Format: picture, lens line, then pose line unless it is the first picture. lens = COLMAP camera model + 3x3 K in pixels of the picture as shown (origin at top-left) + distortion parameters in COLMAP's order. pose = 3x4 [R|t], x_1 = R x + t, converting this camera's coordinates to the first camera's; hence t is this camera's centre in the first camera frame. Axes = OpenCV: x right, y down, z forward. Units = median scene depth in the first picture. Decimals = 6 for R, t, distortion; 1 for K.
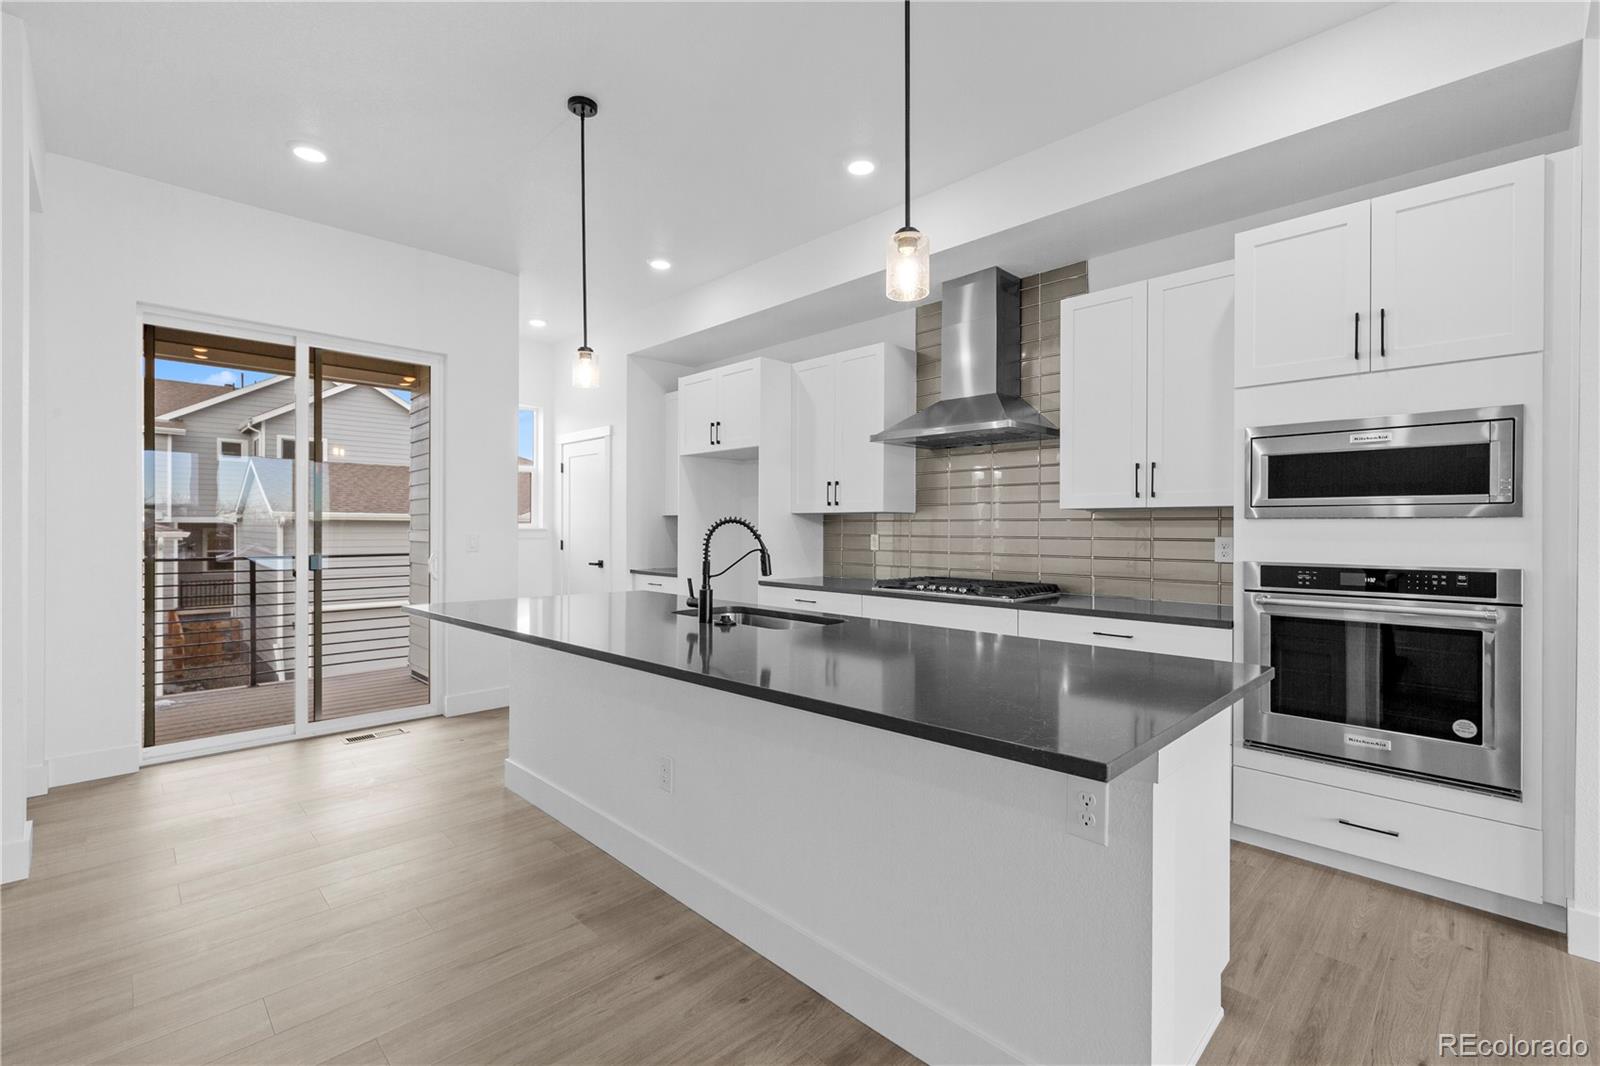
lens RADIAL K [[707.2, 0, 797.4], [0, 707.2, 532.0], [0, 0, 1]] dist [-0.002695, -0.000455]
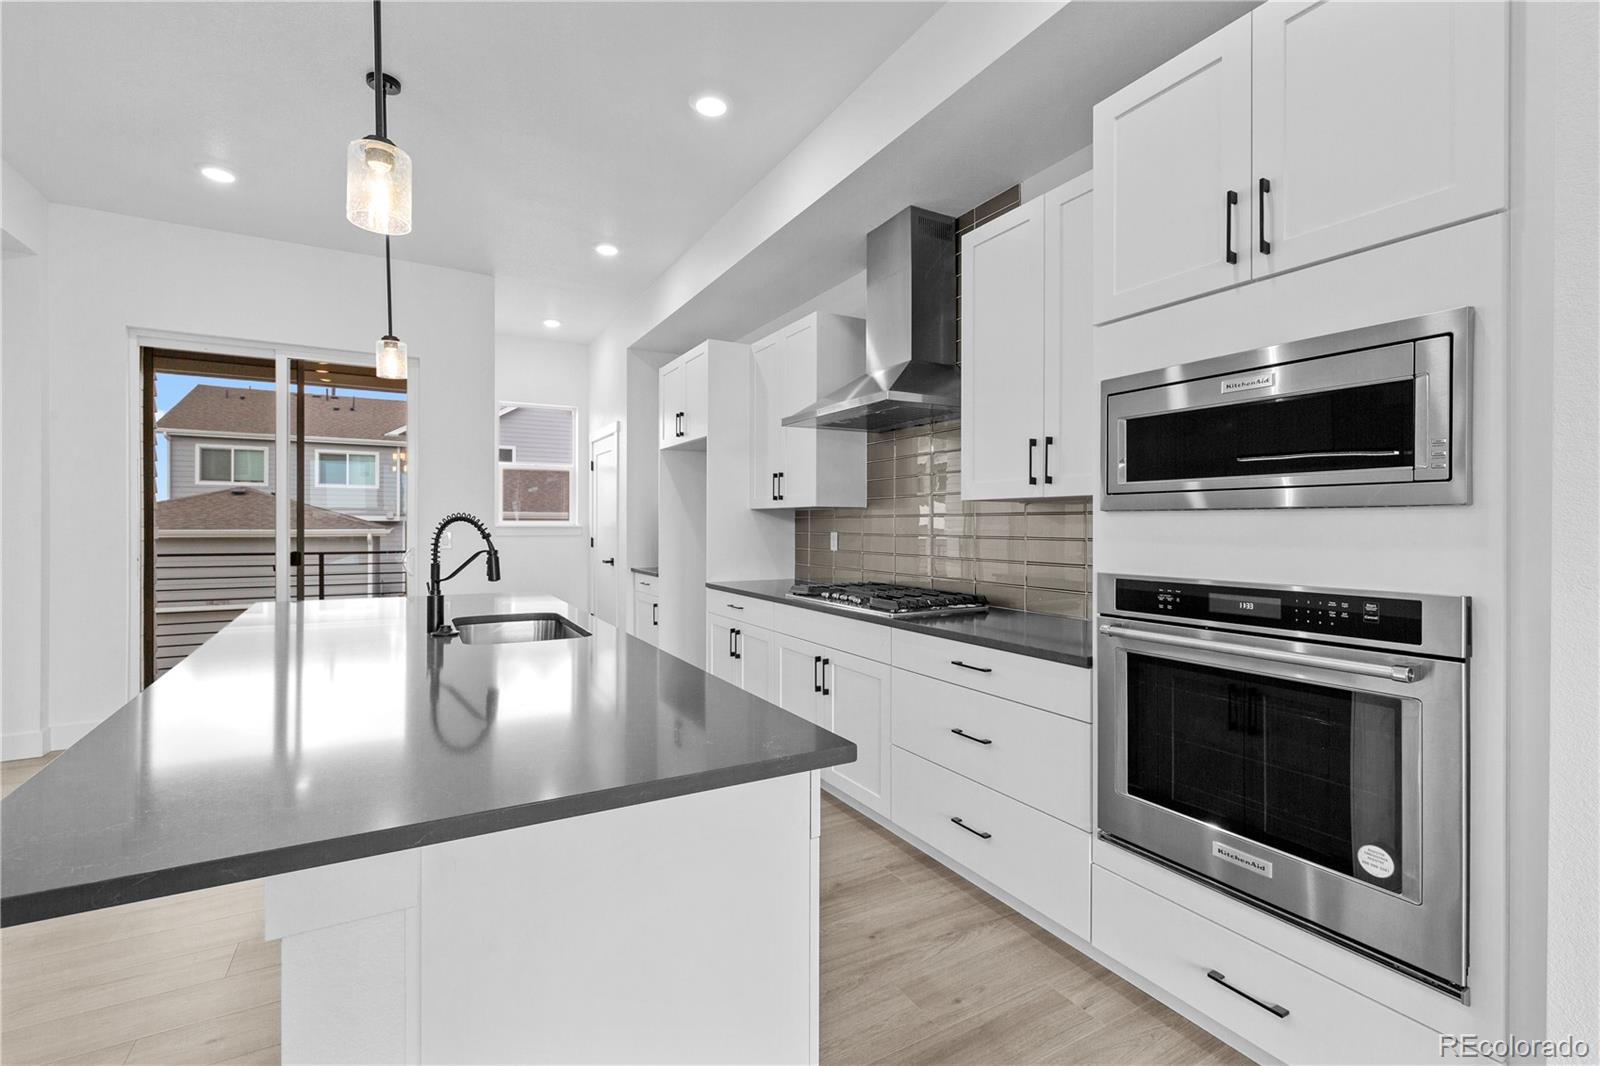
lens RADIAL K [[707.2, 0, 803.0], [0, 707.2, 528.1], [0, 0, 1]] dist [-0.002695, -0.000455]
pose [[0.966055, -0.000641, -0.258336, 0.543051], [0.000268, 0.999999, -0.001480, -0.001499], [0.258336, 0.001360, 0.966054, 0.256398]]
